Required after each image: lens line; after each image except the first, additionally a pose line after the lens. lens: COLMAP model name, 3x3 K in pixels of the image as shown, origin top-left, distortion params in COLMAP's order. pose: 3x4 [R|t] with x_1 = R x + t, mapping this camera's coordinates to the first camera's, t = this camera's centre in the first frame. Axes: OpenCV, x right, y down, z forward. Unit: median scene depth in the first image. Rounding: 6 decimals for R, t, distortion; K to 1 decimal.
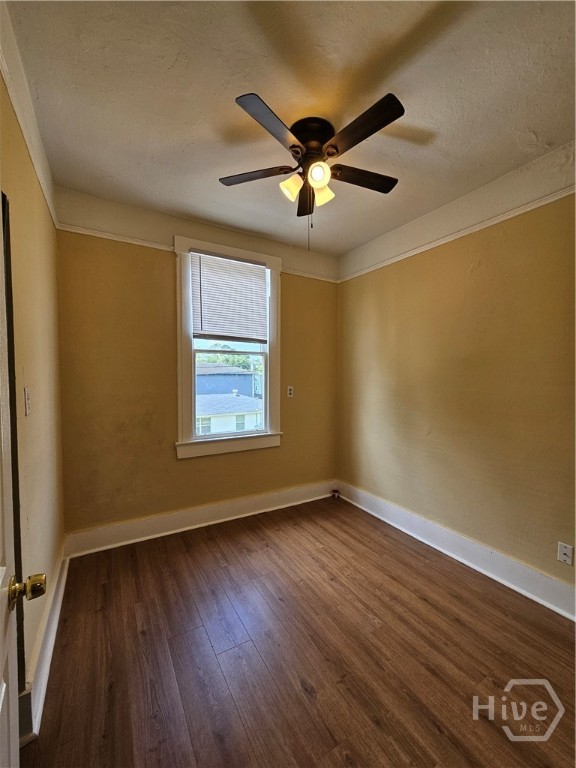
lens RADIAL K [[315.4, 0, 290.9], [0, 315.4, 388.6], [0, 0, 1]] dist [-0.005305, 0.001296]
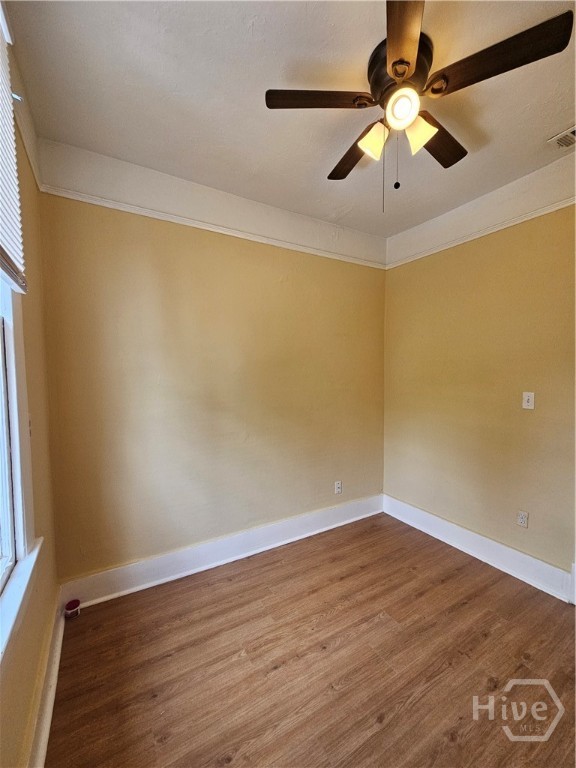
lens RADIAL K [[315.4, 0, 290.9], [0, 315.4, 388.6], [0, 0, 1]] dist [-0.005305, 0.001296]
pose [[-0.006869, -0.060360, 0.998153, -0.567609], [0.046370, 0.997084, 0.060615, -0.067012], [-0.998901, 0.046701, -0.004050, 1.010607]]
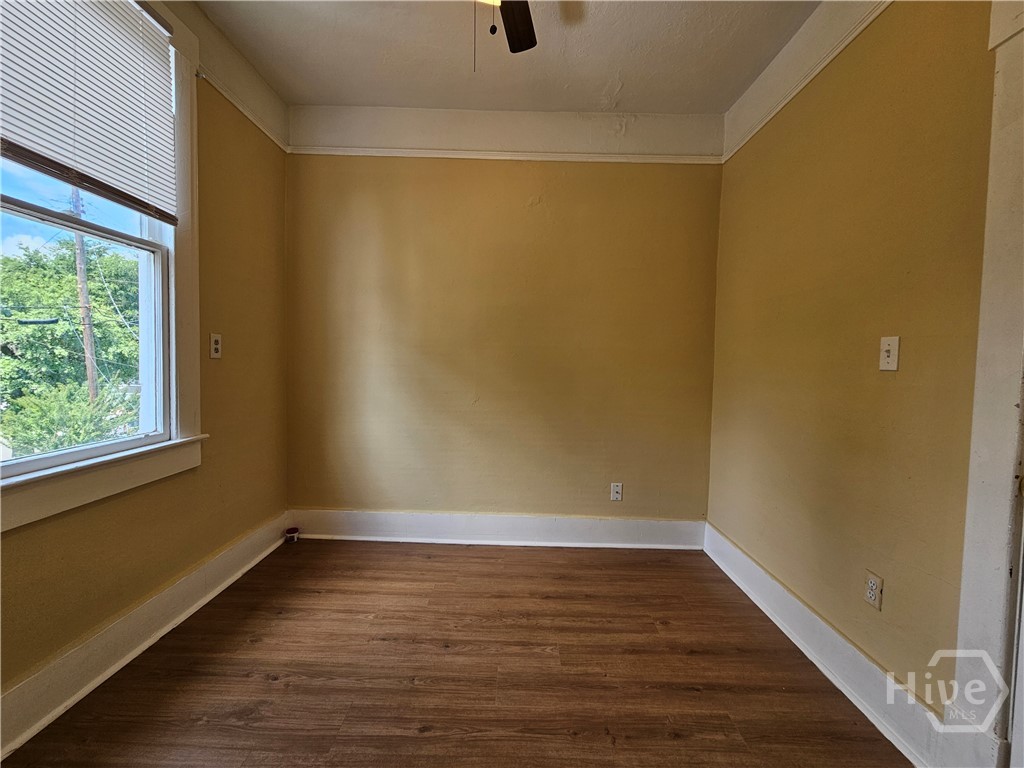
lens RADIAL K [[420.6, 0, 518.0], [0, 420.6, 379.8], [0, 0, 1]] dist [-0.005305, 0.001296]
pose [[0.508609, -0.030231, 0.860467, -0.456323], [0.014620, 0.999543, 0.026476, 0.074654], [-0.860874, -0.000886, 0.508818, 0.454968]]
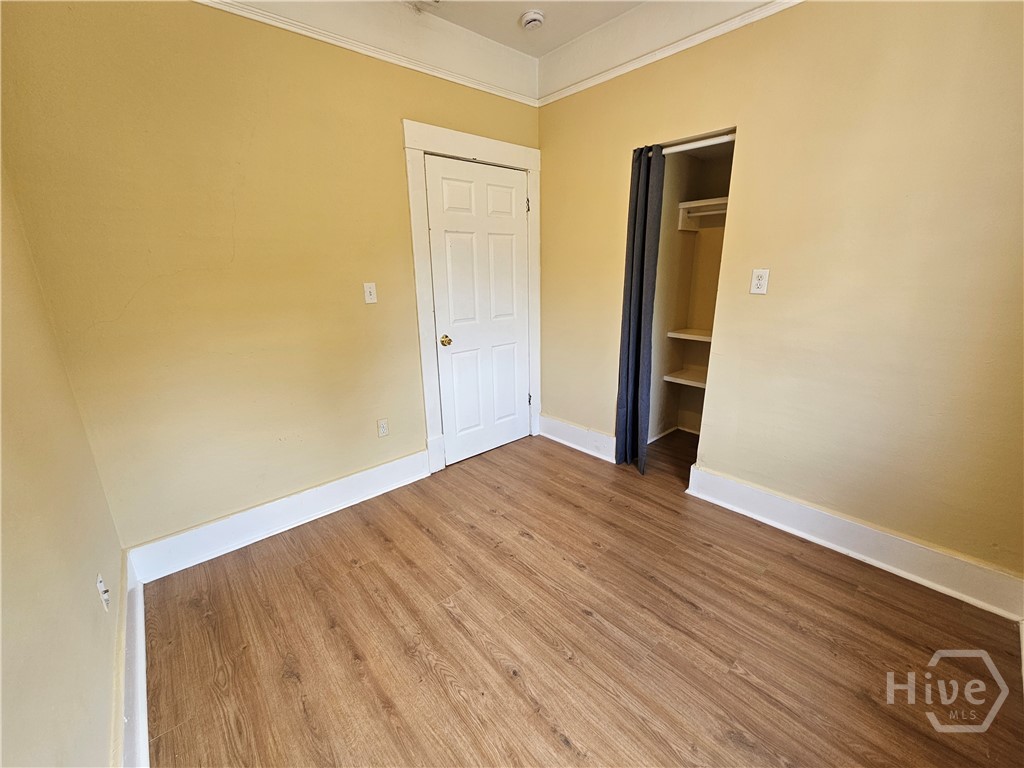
lens RADIAL K [[420.6, 0, 518.0], [0, 420.6, 379.8], [0, 0, 1]] dist [-0.005305, 0.001296]
pose [[-0.980905, 0.063505, -0.183825, 0.211720], [0.005143, 0.953327, 0.301895, -0.051438], [0.194417, 0.295185, -0.935451, 1.435967]]
